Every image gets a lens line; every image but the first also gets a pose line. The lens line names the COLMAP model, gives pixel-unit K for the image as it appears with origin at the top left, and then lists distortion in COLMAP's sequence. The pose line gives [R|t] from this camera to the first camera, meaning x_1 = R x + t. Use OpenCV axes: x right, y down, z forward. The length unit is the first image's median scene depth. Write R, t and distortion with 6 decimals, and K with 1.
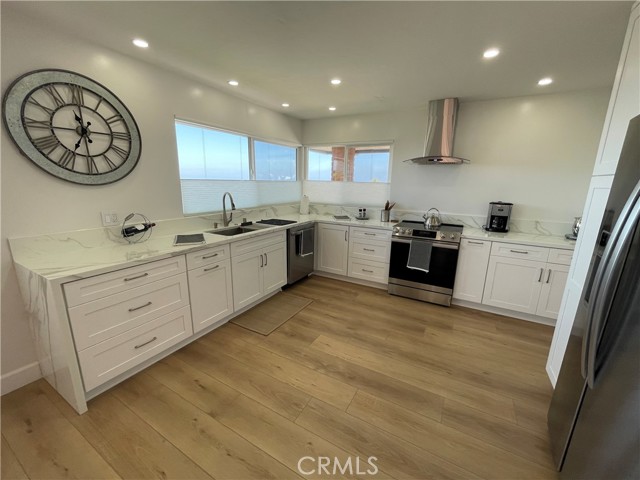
lens RADIAL K [[262.1, 0, 320.9], [0, 262.1, 238.5], [0, 0, 1]] dist [-0.002811, -0.000685]
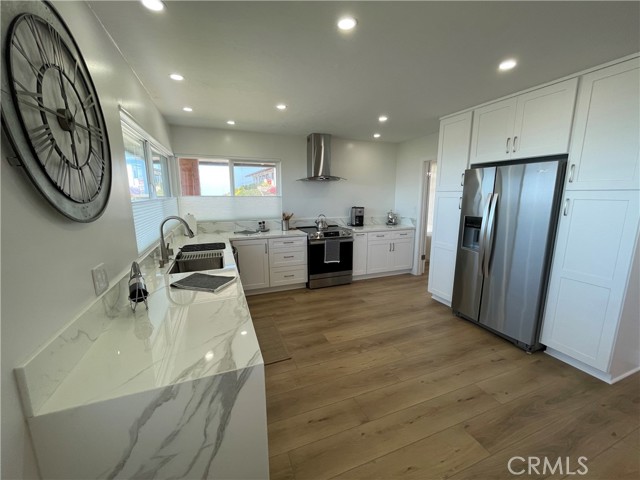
lens RADIAL K [[262.1, 0, 319.0], [0, 262.1, 238.7], [0, 0, 1]] dist [-0.002811, -0.000685]
pose [[0.632609, -0.154181, 0.758969, -0.663824], [0.180497, 0.982349, 0.049114, -0.074055], [-0.753145, 0.105922, 0.649271, 0.204408]]
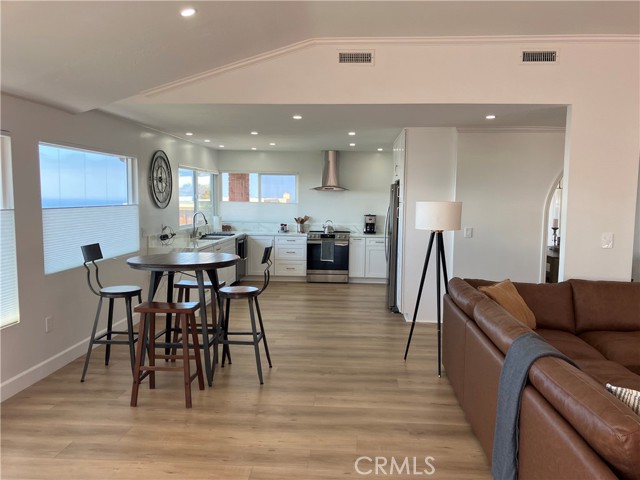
lens RADIAL K [[524.5, 0, 325.0], [0, 524.5, 250.3], [0, 0, 1]] dist [0.035309, -0.045012]
pose [[0.900043, -0.054518, 0.432378, -0.972091], [0.099716, 0.991586, -0.082543, 0.322042], [-0.424240, 0.117407, 0.897906, -1.773091]]
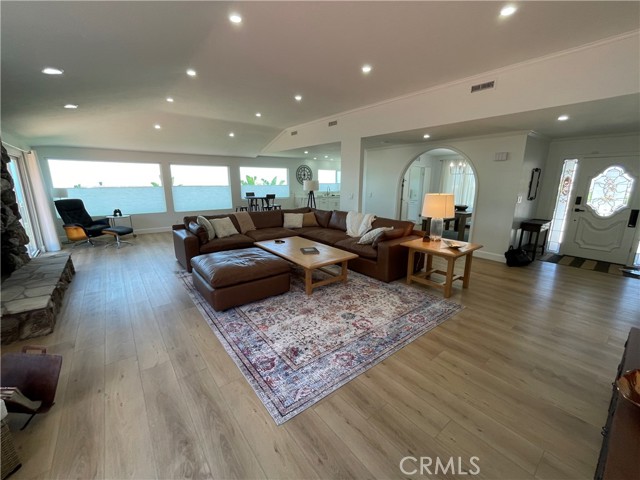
lens RADIAL K [[262.1, 0, 319.9], [0, 262.1, 239.0], [0, 0, 1]] dist [-0.002811, -0.000685]
pose [[0.926435, 0.066180, -0.370591, 1.003524], [-0.068063, 0.997649, 0.008011, 0.571800], [0.370250, 0.017801, 0.928762, -2.607611]]
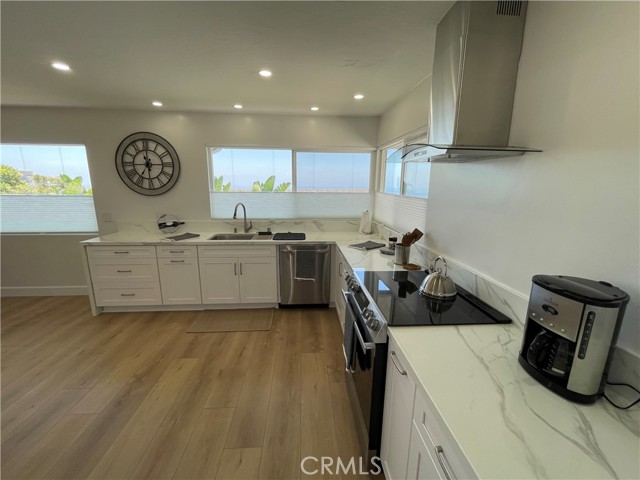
lens RADIAL K [[262.1, 0, 323.1], [0, 262.1, 239.3], [0, 0, 1]] dist [-0.002811, -0.000685]
pose [[0.551668, 0.157723, -0.819015, 0.786655], [-0.178915, 0.981477, 0.068496, -0.161792], [0.814648, 0.108747, 0.569668, 0.651414]]
